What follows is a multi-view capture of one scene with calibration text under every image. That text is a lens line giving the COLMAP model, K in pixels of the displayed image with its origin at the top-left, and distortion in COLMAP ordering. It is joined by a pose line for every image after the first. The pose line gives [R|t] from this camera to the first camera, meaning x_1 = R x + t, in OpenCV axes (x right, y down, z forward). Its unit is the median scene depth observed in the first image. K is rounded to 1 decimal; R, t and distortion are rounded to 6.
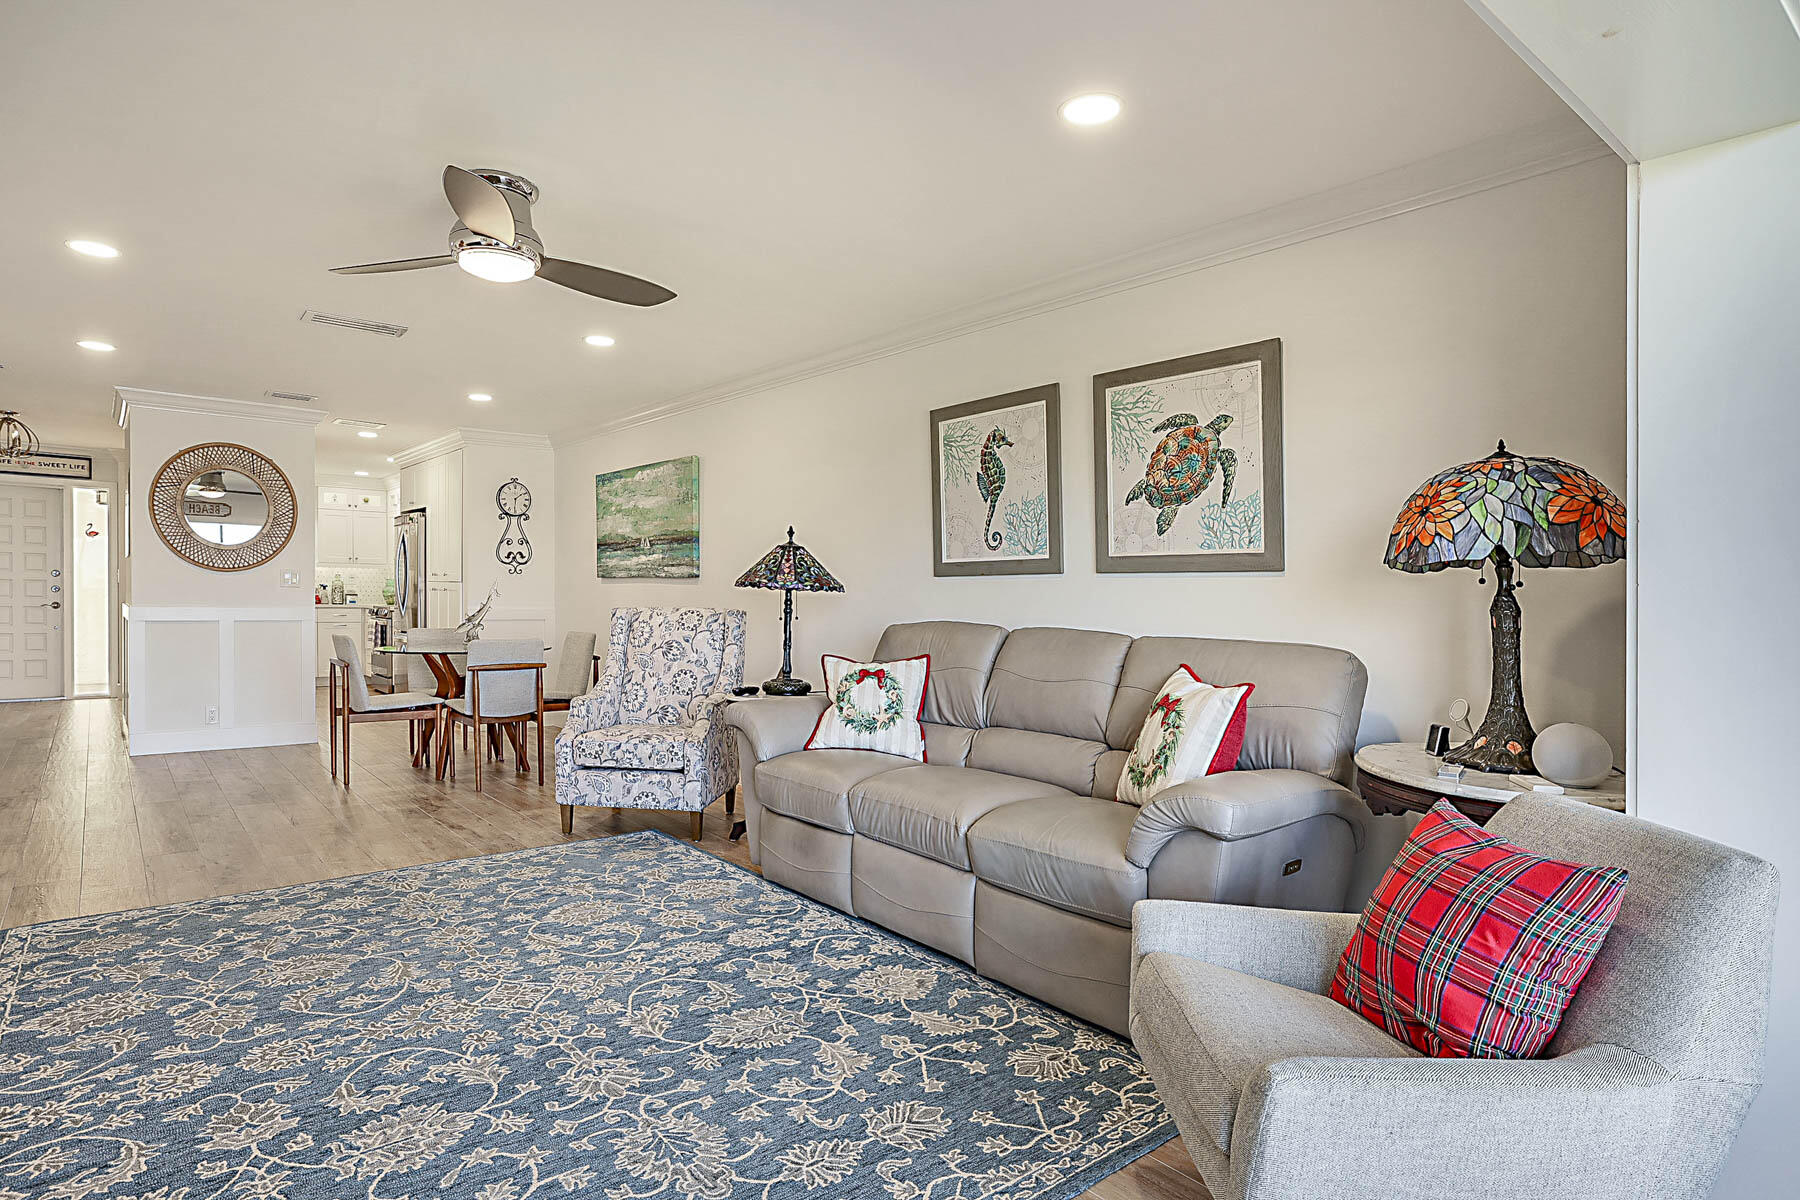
lens RADIAL K [[978.0, 0, 791.7], [0, 978.0, 623.8], [0, 0, 1]] dist [-0.017238, 0.022340]
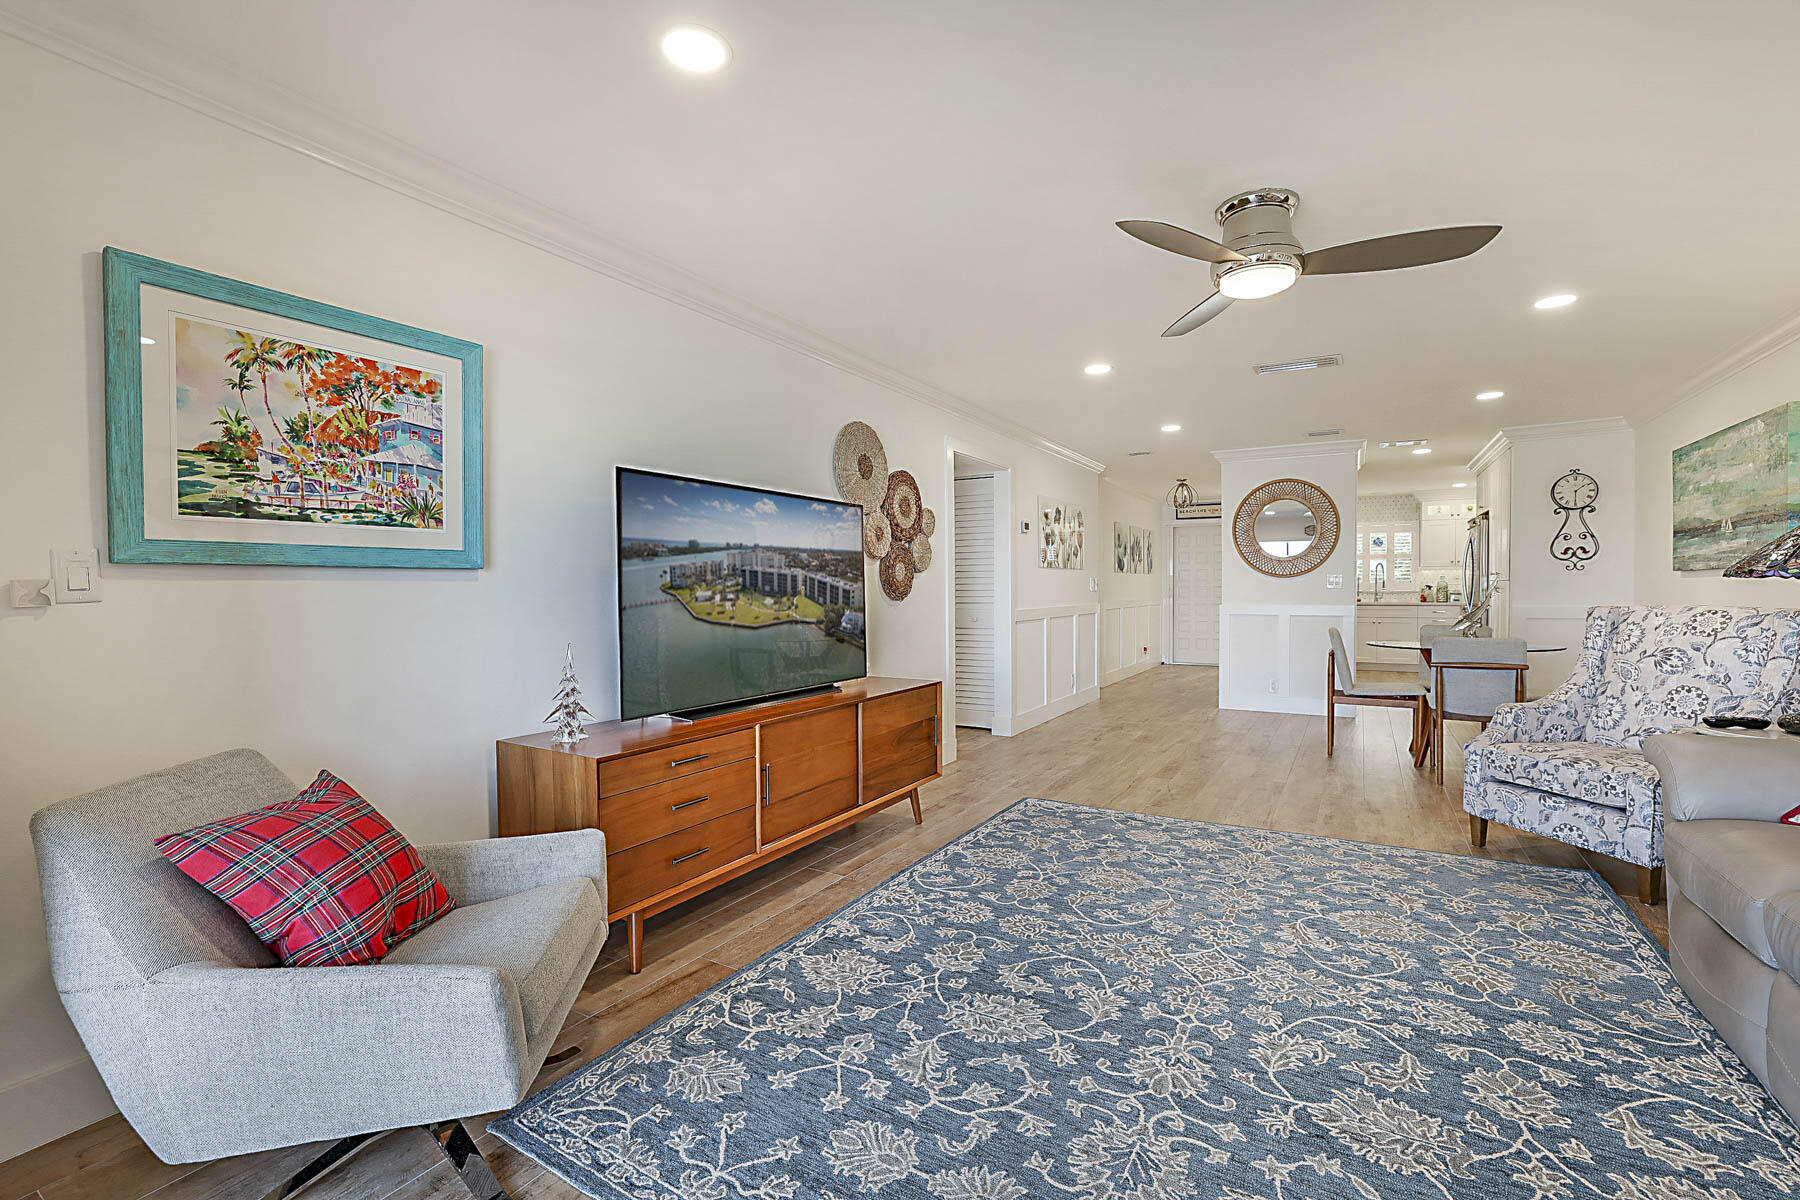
lens RADIAL K [[741.0, 0, 915.6], [0, 741.0, 626.7], [0, 0, 1]] dist [-0.022267, 0.007013]
pose [[0.402058, 0.028144, -0.915182, 0.239470], [-0.016583, 0.999587, 0.023455, -0.005301], [0.915464, 0.005747, 0.402359, 0.279159]]
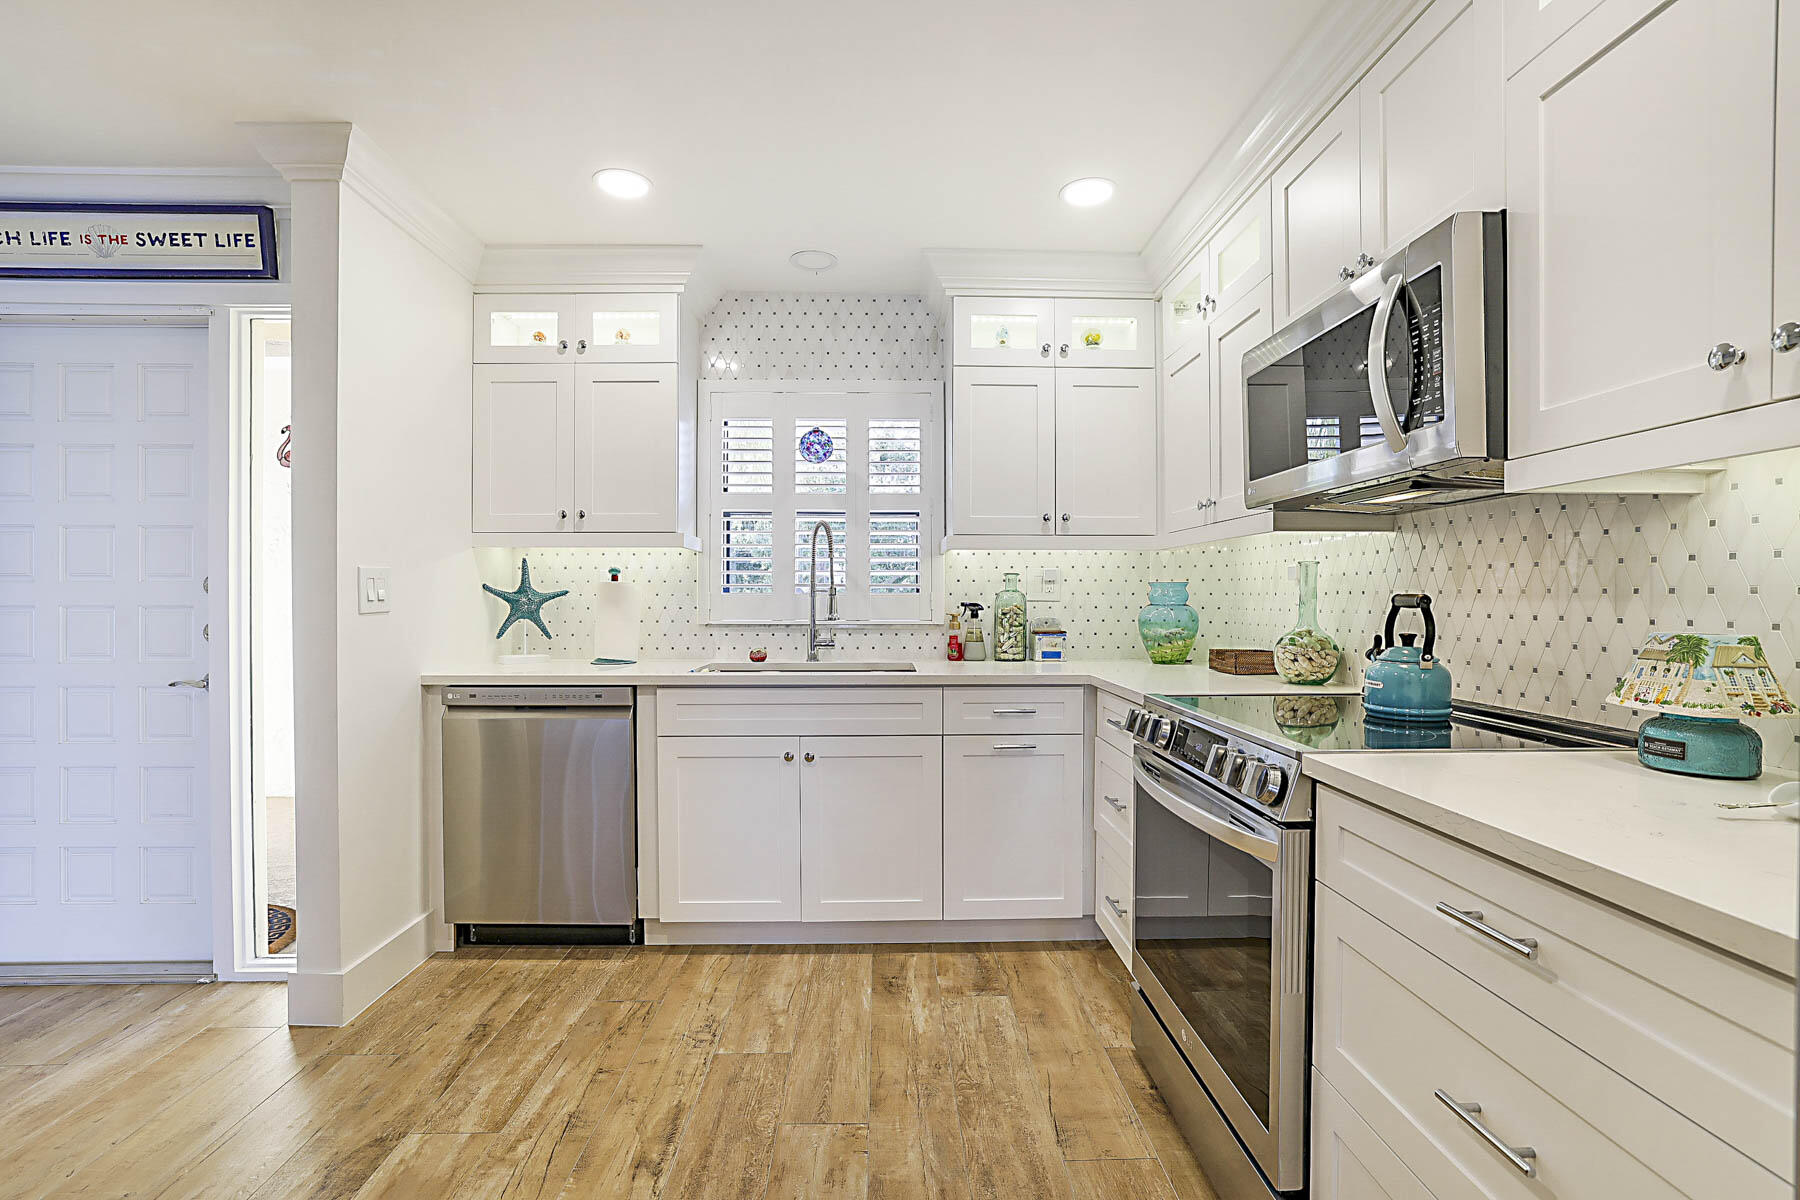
lens RADIAL K [[790.5, 0, 897.7], [0, 790.5, 604.4], [0, 0, 1]] dist [-0.041302, 0.011627]
pose [[0.837207, -0.010418, -0.546786, -1.106257], [-0.002958, 0.999718, -0.023577, -0.104304], [0.546878, 0.021356, 0.836940, 2.379575]]
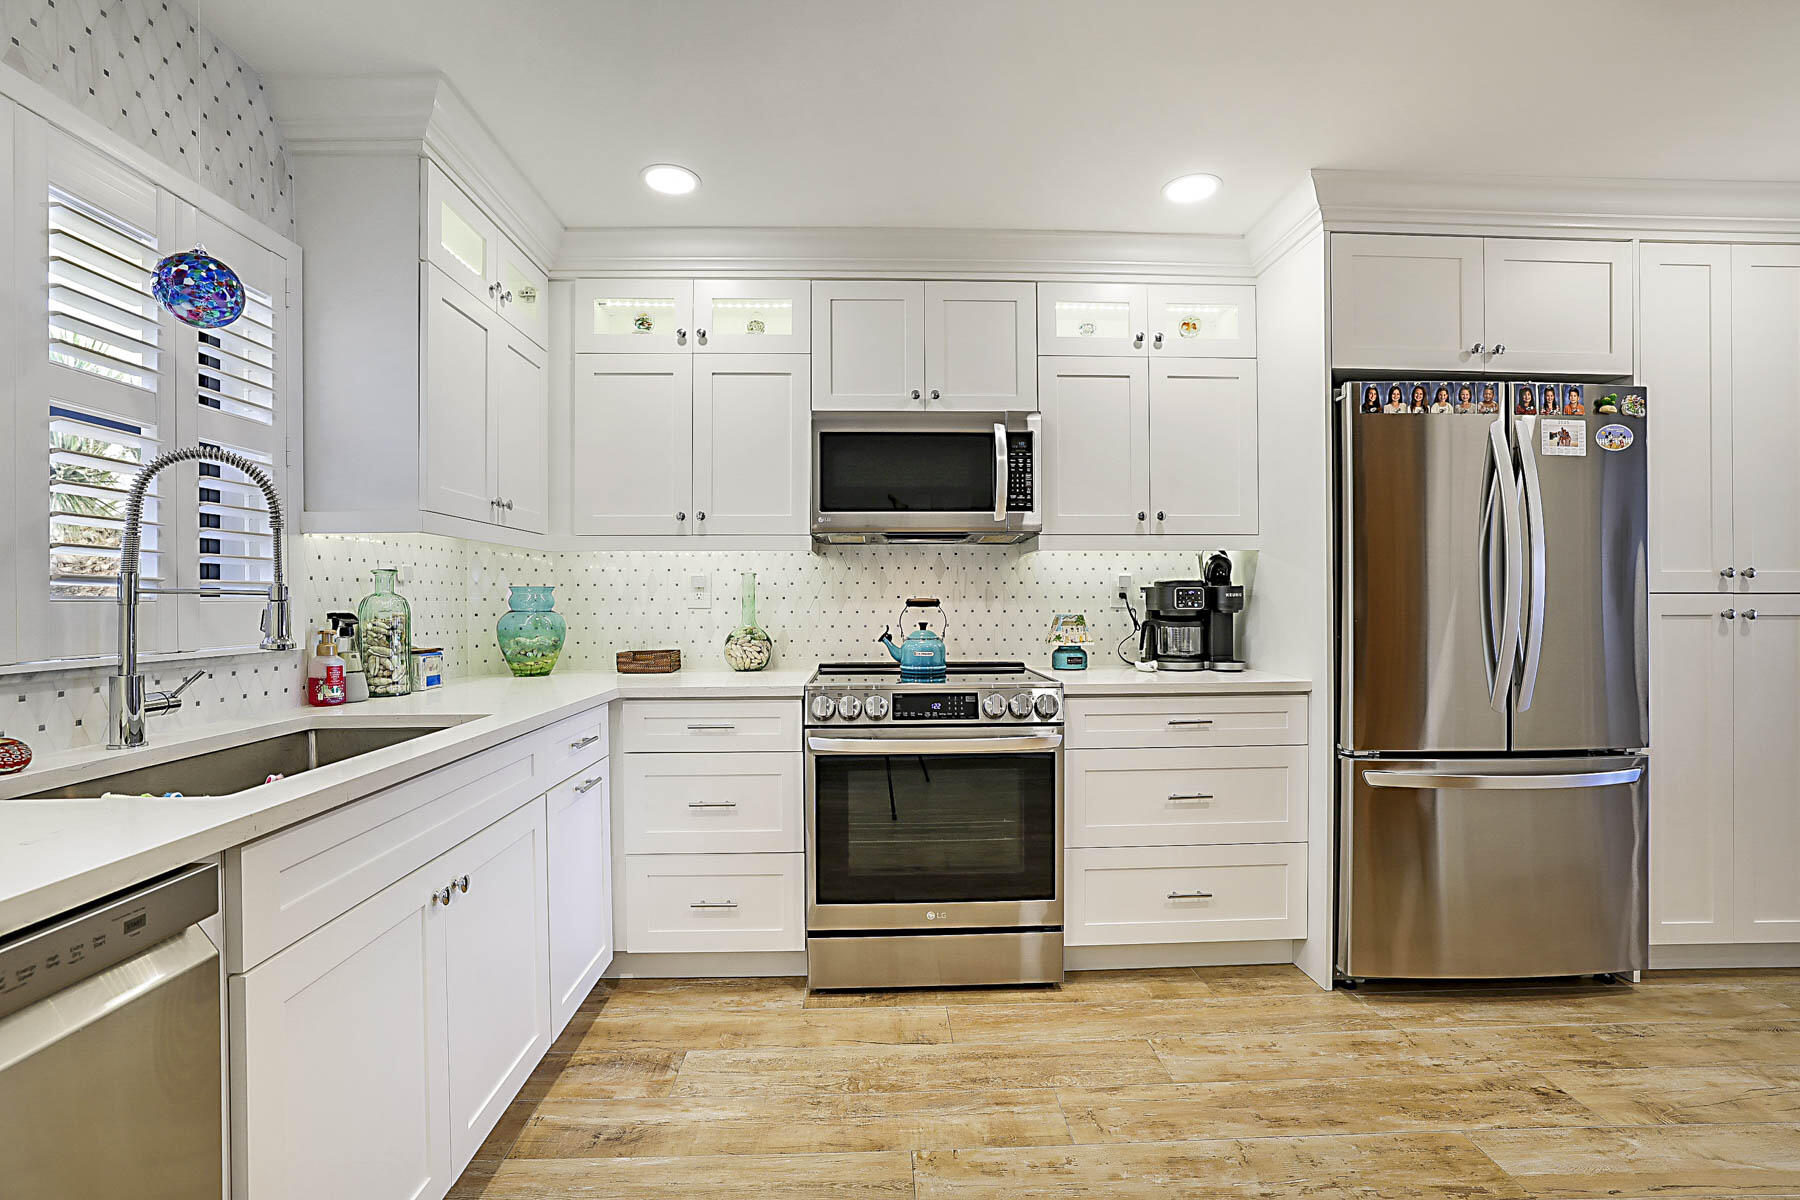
lens RADIAL K [[790.5, 0, 885.0], [0, 790.5, 610.5], [0, 0, 1]] dist [-0.041302, 0.011627]
pose [[0.551421, -0.029445, 0.833708, -1.757576], [0.038717, 0.999203, 0.009683, -0.119128], [-0.833328, 0.026940, 0.552121, 2.526713]]
